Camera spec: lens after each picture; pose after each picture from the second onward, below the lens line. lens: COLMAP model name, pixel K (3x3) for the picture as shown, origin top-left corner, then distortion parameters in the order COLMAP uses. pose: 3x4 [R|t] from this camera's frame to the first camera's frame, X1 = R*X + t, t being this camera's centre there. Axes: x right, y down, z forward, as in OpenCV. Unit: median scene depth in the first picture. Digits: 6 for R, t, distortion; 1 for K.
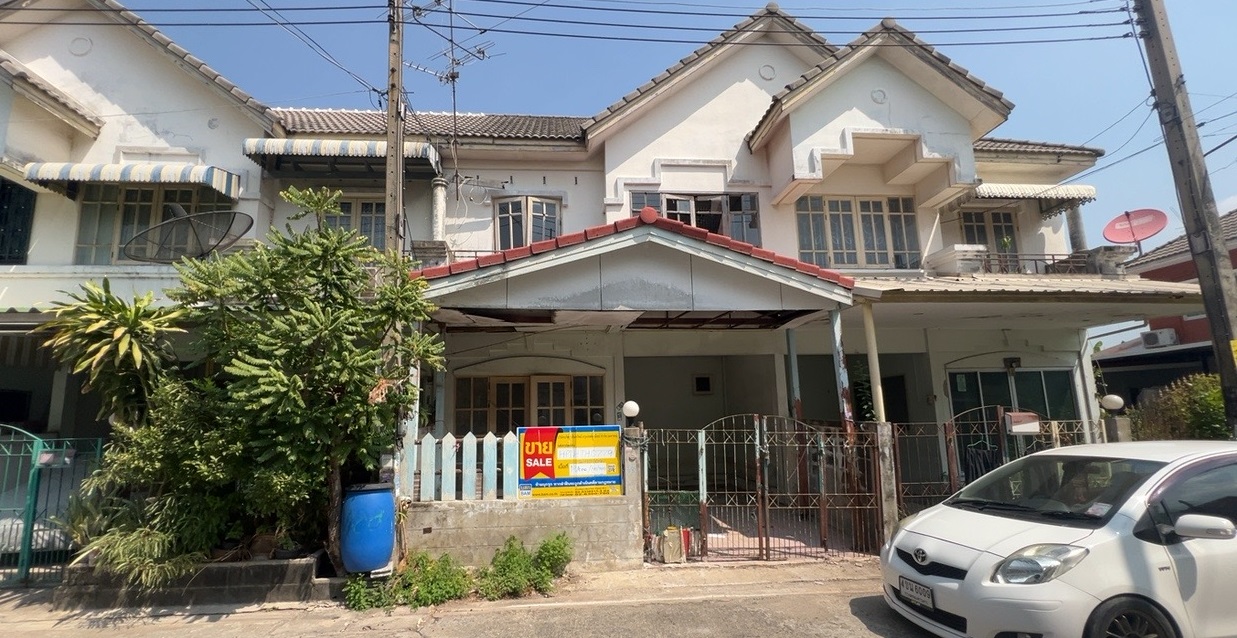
lens RADIAL K [[489.3, 0, 600.5], [0, 489.3, 353.5], [0, 0, 1]] dist [0.000435, 0.000394]
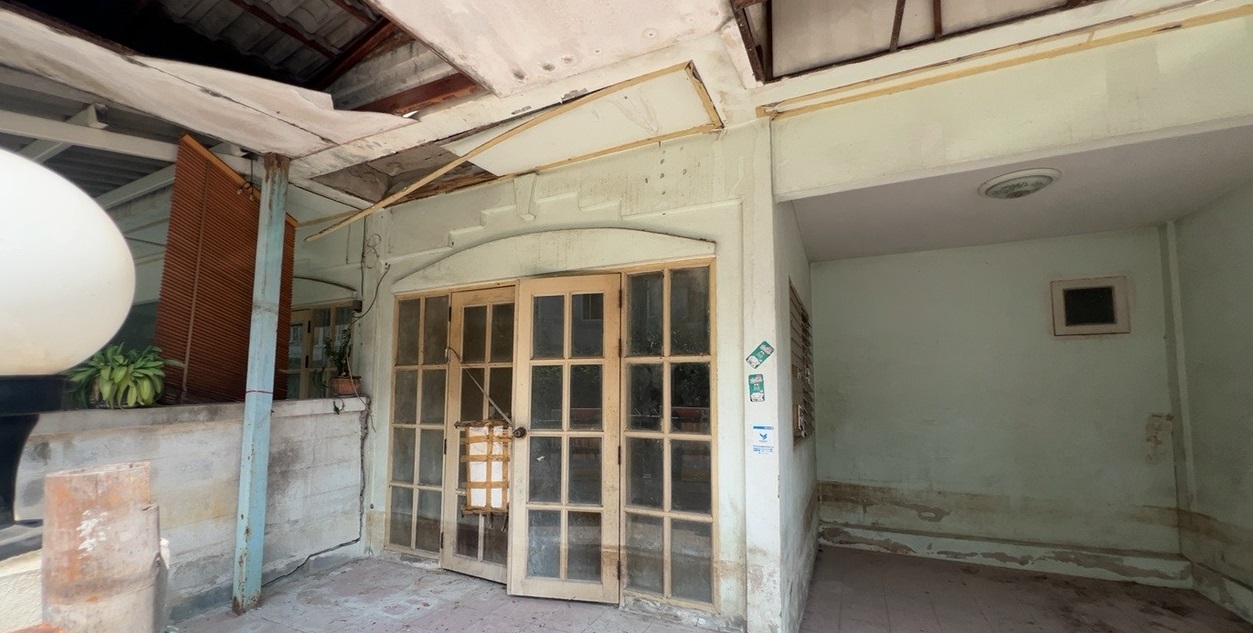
lens RADIAL K [[484.2, 0, 587.1], [0, 484.2, 351.4], [0, 0, 1]] dist [0.000466, 0.000005]
pose [[0.855604, -0.011191, -0.517510, 0.100625], [0.047298, 0.997274, 0.056632, 0.080387], [0.515465, -0.072932, 0.853801, 0.681651]]
